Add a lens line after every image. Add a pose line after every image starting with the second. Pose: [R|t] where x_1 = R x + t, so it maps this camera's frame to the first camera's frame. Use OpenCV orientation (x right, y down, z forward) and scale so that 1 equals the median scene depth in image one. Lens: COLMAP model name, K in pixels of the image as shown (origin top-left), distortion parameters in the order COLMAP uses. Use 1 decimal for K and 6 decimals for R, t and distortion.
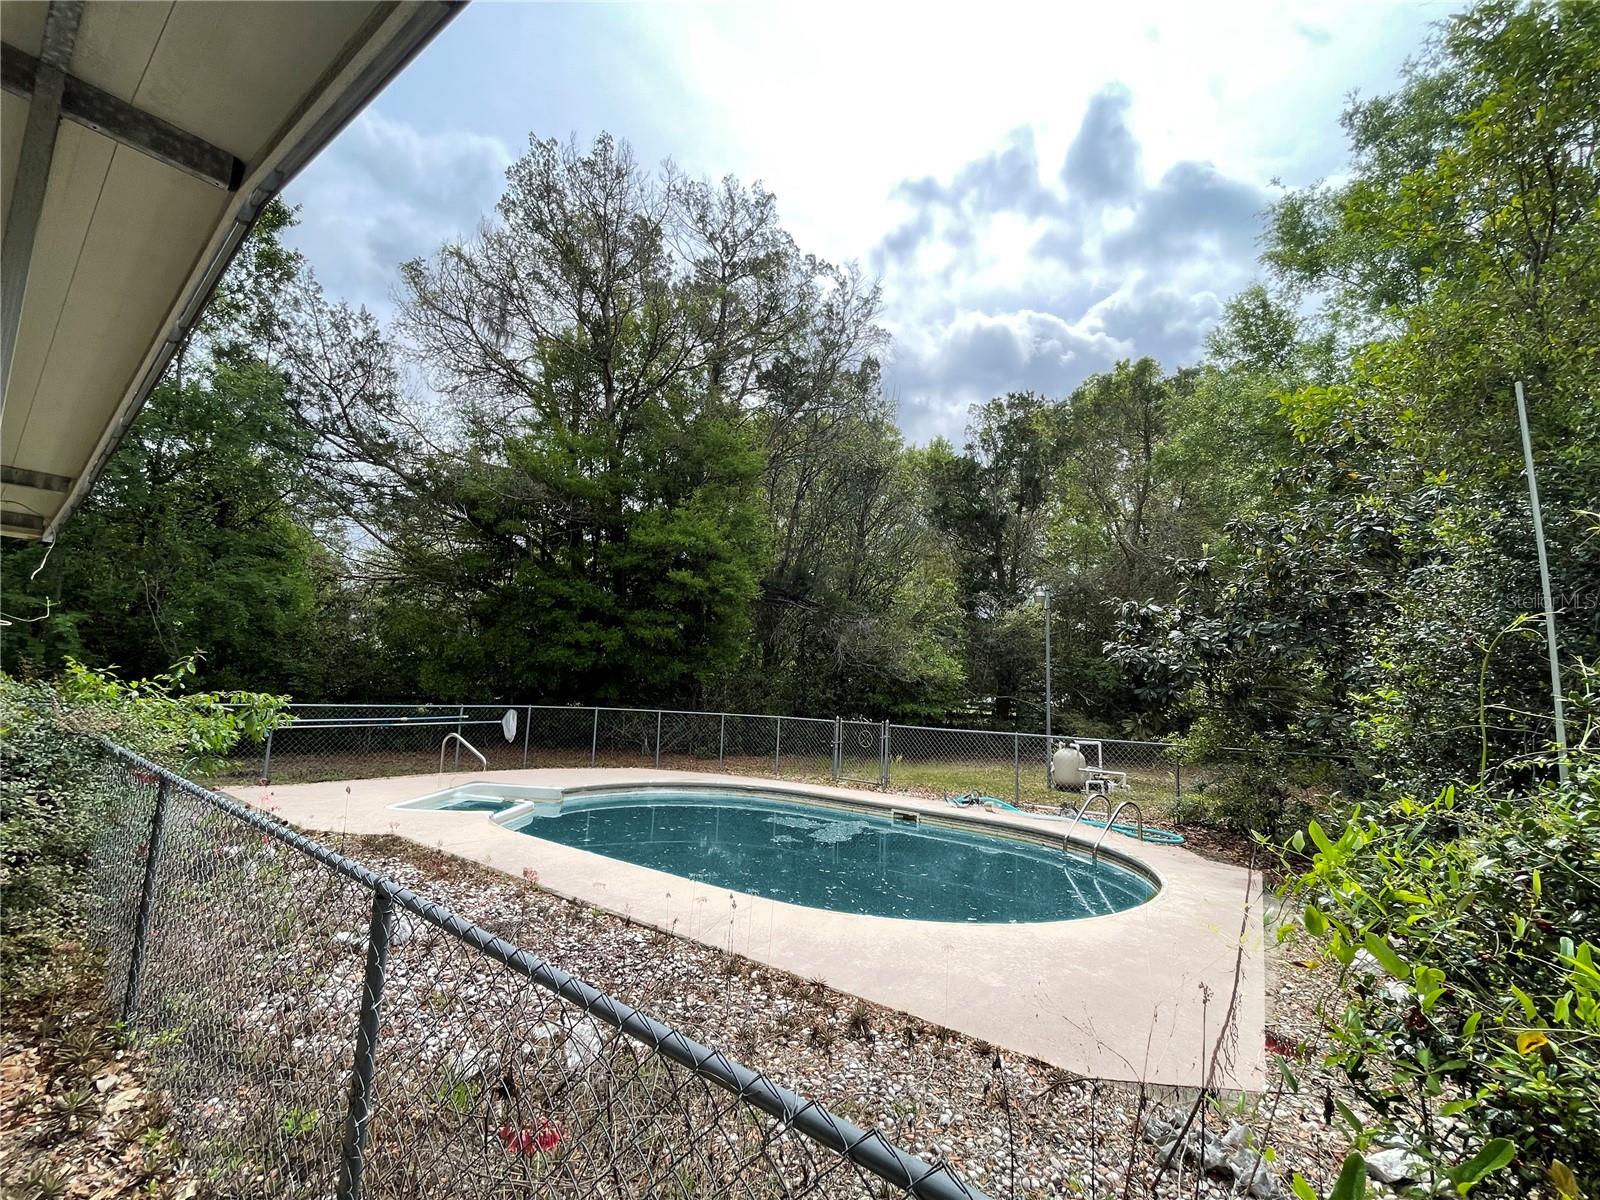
lens RADIAL K [[701.8, 0, 800.0], [0, 701.8, 600.0], [0, 0, 1]] dist [-0.000822, 0.000014]
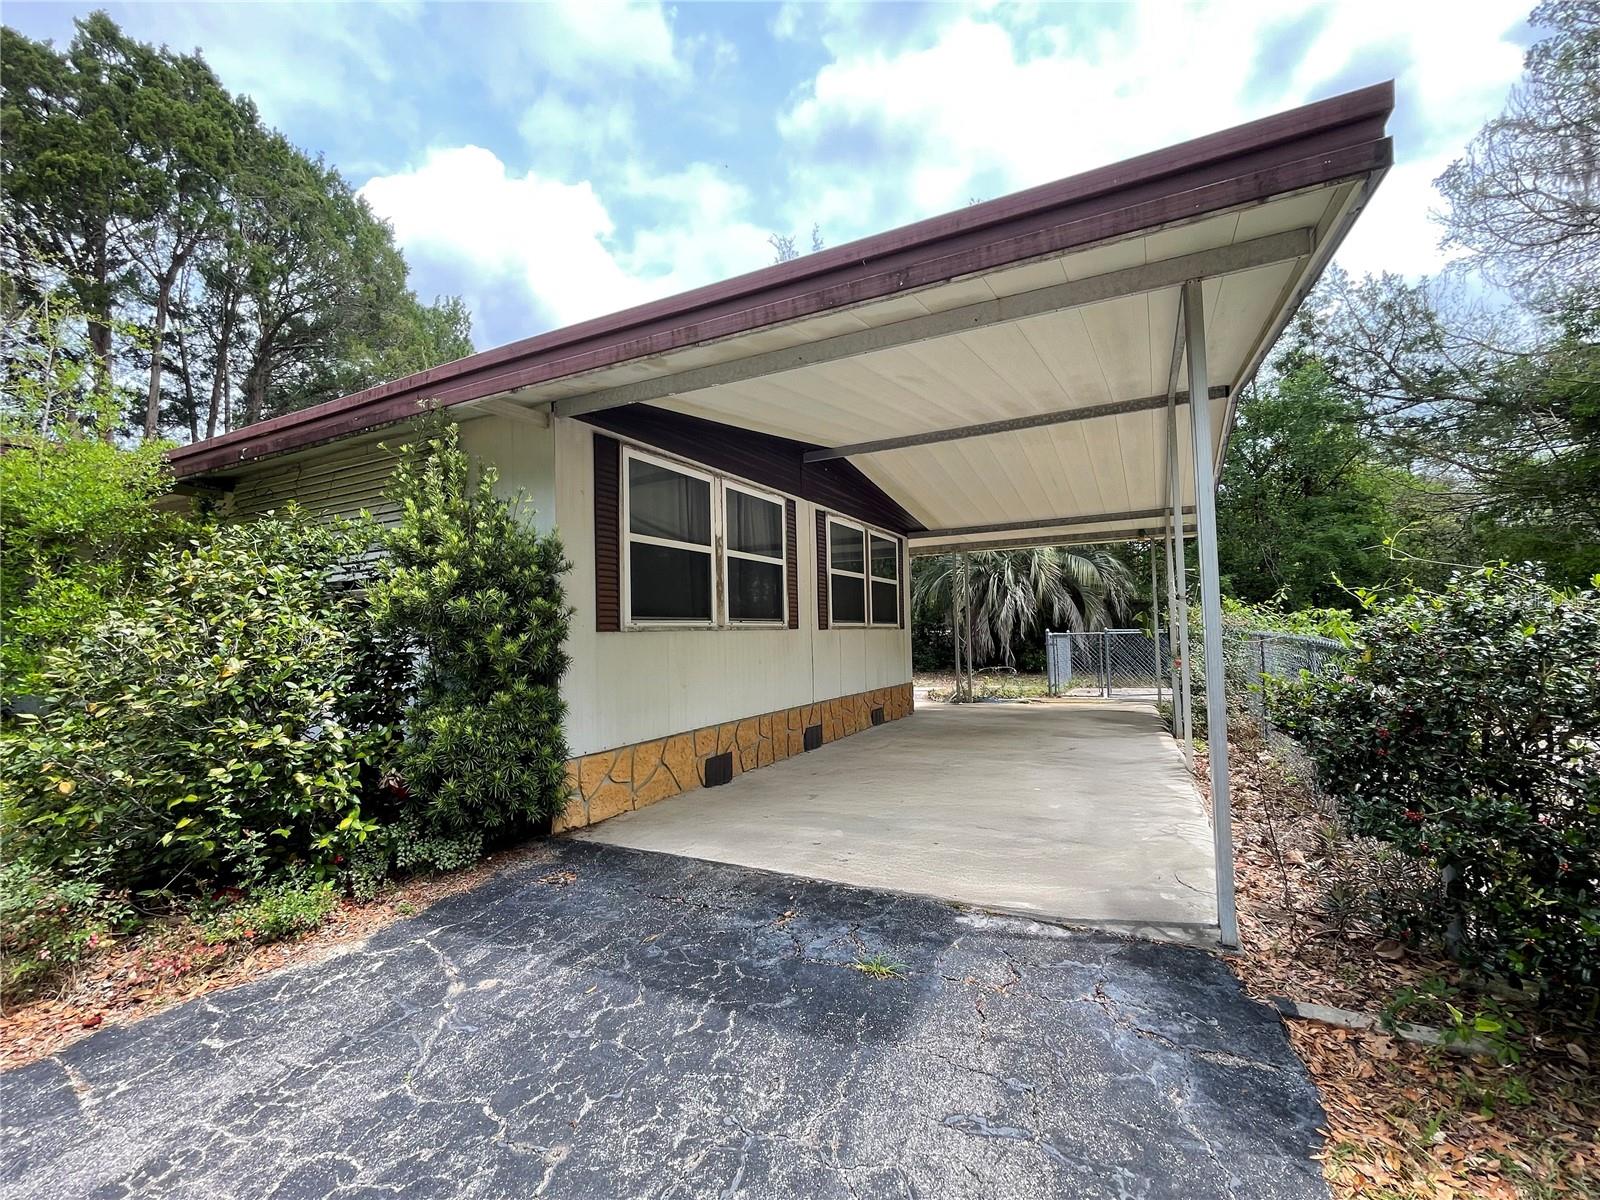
lens RADIAL K [[701.8, 0, 800.0], [0, 701.8, 600.0], [0, 0, 1]] dist [-0.000822, 0.000014]
pose [[0.201933, -0.088714, -0.975373, 0.207986], [0.158829, 0.985673, -0.056768, 0.007711], [0.966435, -0.143454, 0.213130, -0.184903]]
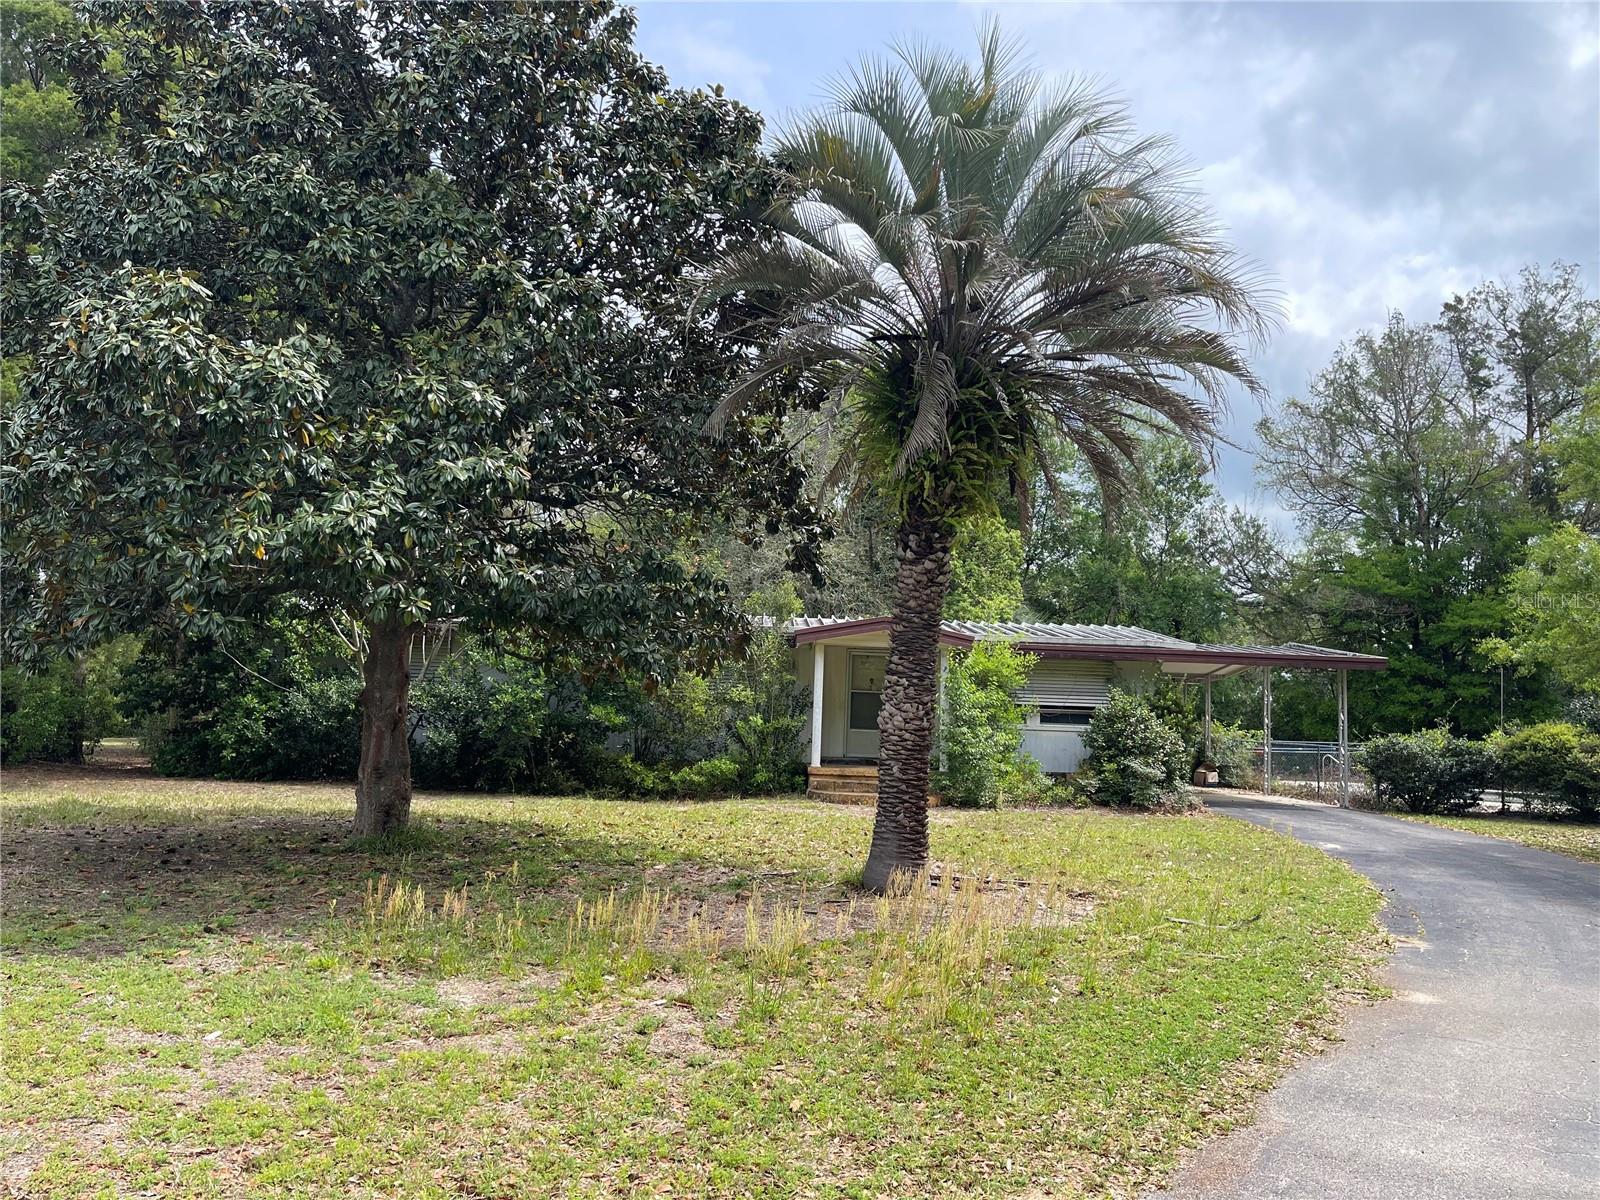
lens RADIAL K [[1259.6, 0, 800.0], [0, 1259.6, 600.0], [0, 0, 1]] dist [0.106387, -0.157830]
pose [[0.670310, -0.078064, -0.737963, 0.907176], [0.088886, 0.995738, -0.024596, -0.219149], [0.736738, -0.049107, 0.674392, -1.895234]]
